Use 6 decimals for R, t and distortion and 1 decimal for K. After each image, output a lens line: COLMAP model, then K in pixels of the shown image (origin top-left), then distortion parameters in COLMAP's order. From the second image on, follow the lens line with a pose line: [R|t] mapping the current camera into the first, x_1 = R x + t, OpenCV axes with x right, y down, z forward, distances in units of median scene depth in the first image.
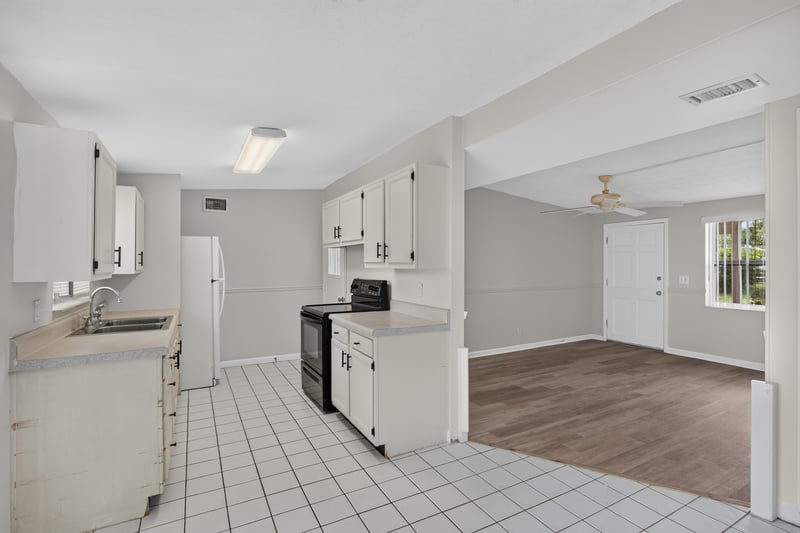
lens RADIAL K [[385.9, 0, 401.8], [0, 385.9, 264.0], [0, 0, 1]] dist [-0.017714, 0.003892]
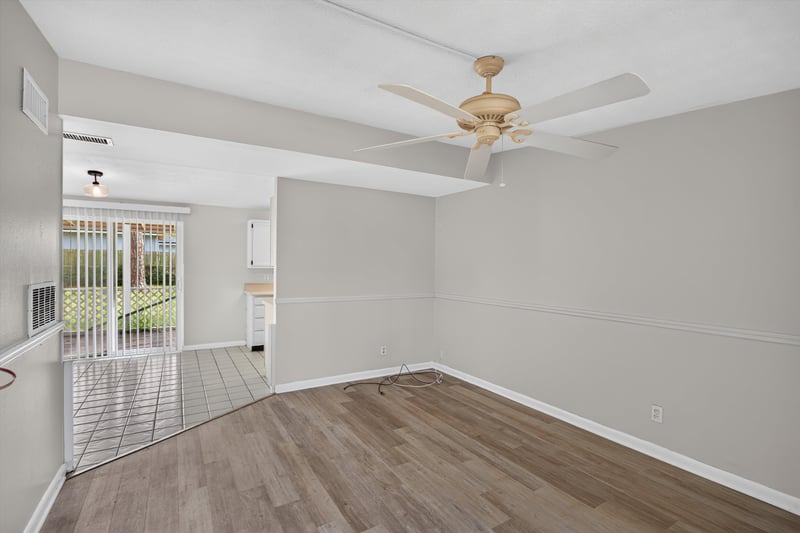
lens RADIAL K [[385.9, 0, 405.8], [0, 385.9, 265.9], [0, 0, 1]] dist [-0.017714, 0.003892]
pose [[0.026730, 0.003616, -0.999636, 1.056668], [-0.009167, 0.999952, 0.003373, 0.003113], [0.999601, 0.009073, 0.026762, 0.990298]]
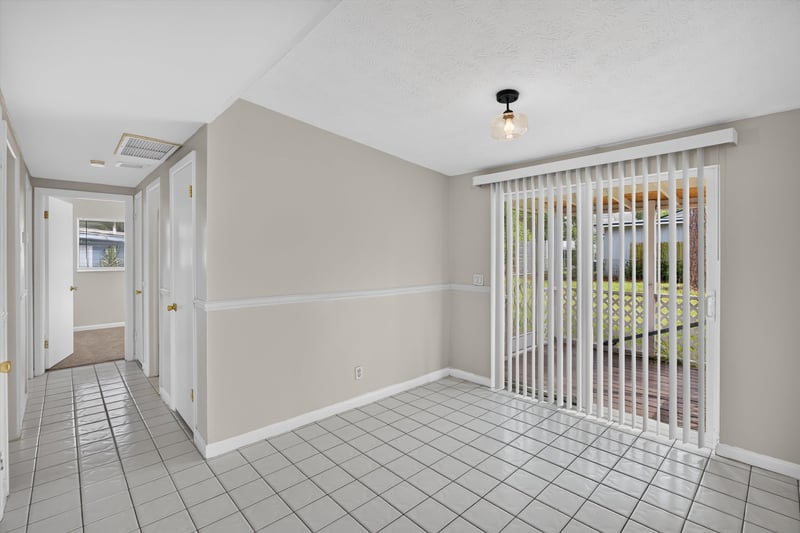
lens RADIAL K [[368.8, 0, 395.8], [0, 368.8, 258.0], [0, 0, 1]] dist [-0.014328, 0.001584]
pose [[-0.972642, 0.002689, -0.232295, 0.301408], [0.000382, 0.999950, 0.009974, -0.001006], [0.232310, 0.009612, -0.972594, 0.677559]]
